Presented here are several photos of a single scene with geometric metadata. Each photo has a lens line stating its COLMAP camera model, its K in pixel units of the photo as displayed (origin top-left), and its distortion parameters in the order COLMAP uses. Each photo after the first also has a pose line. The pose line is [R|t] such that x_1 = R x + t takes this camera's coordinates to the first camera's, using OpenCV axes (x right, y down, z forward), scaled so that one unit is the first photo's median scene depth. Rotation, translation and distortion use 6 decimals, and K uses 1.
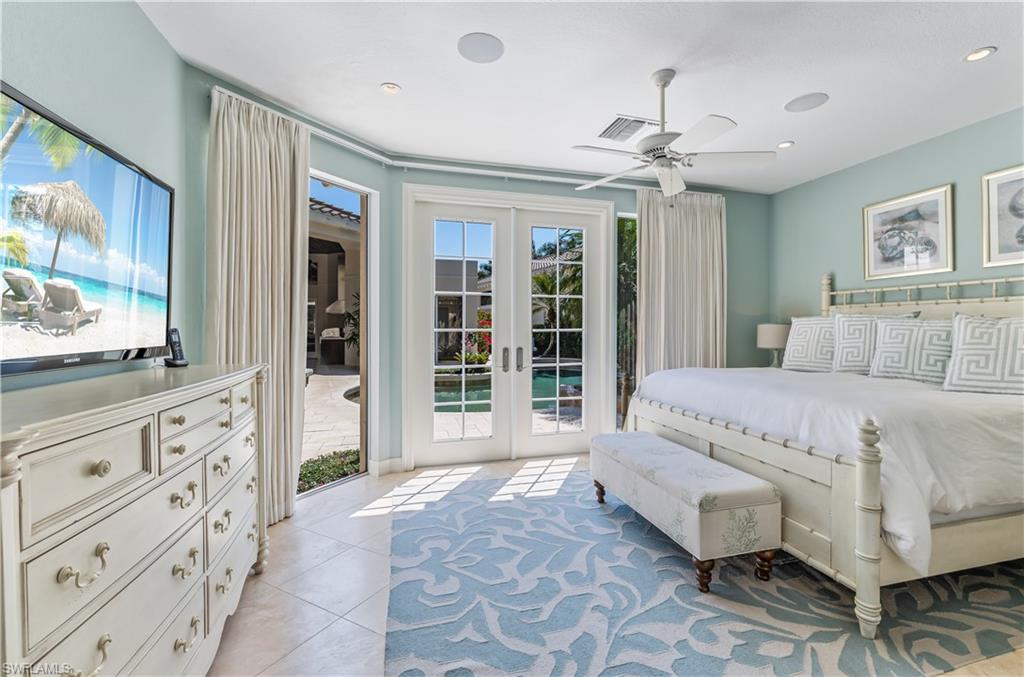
lens RADIAL K [[434.9, 0, 514.2], [0, 434.9, 327.9], [0, 0, 1]] dist [0.002130, -0.000067]
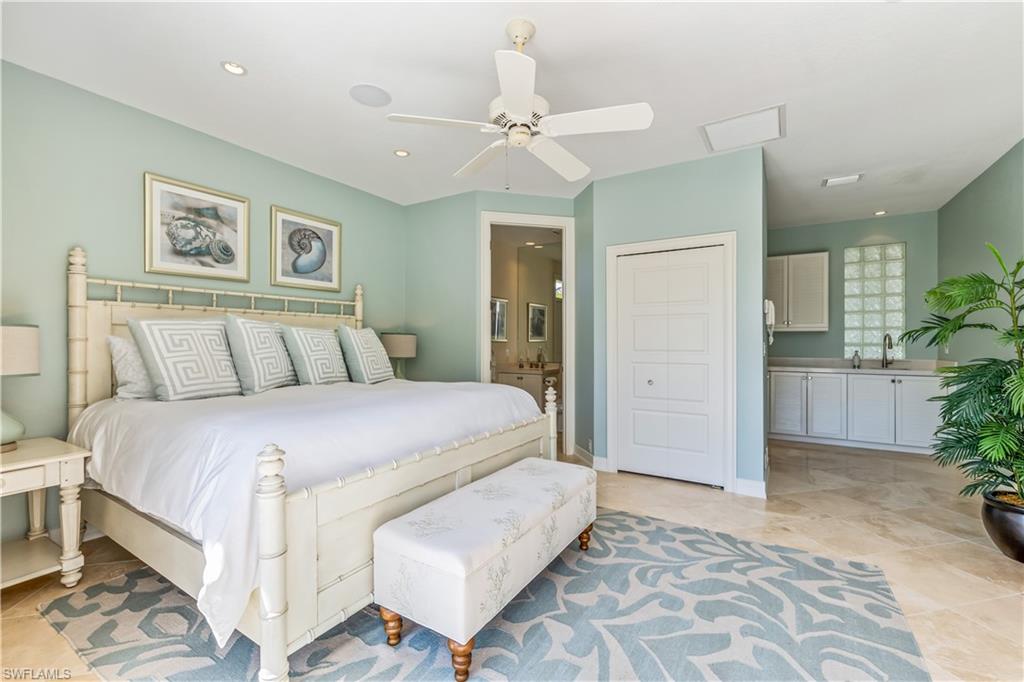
lens RADIAL K [[434.9, 0, 513.0], [0, 434.9, 340.4], [0, 0, 1]] dist [0.002130, -0.000067]
pose [[-0.687499, -0.005206, 0.726167, -0.233094], [0.000045, 0.999974, 0.007211, 0.003739], [-0.726186, 0.004990, -0.687481, 1.460805]]
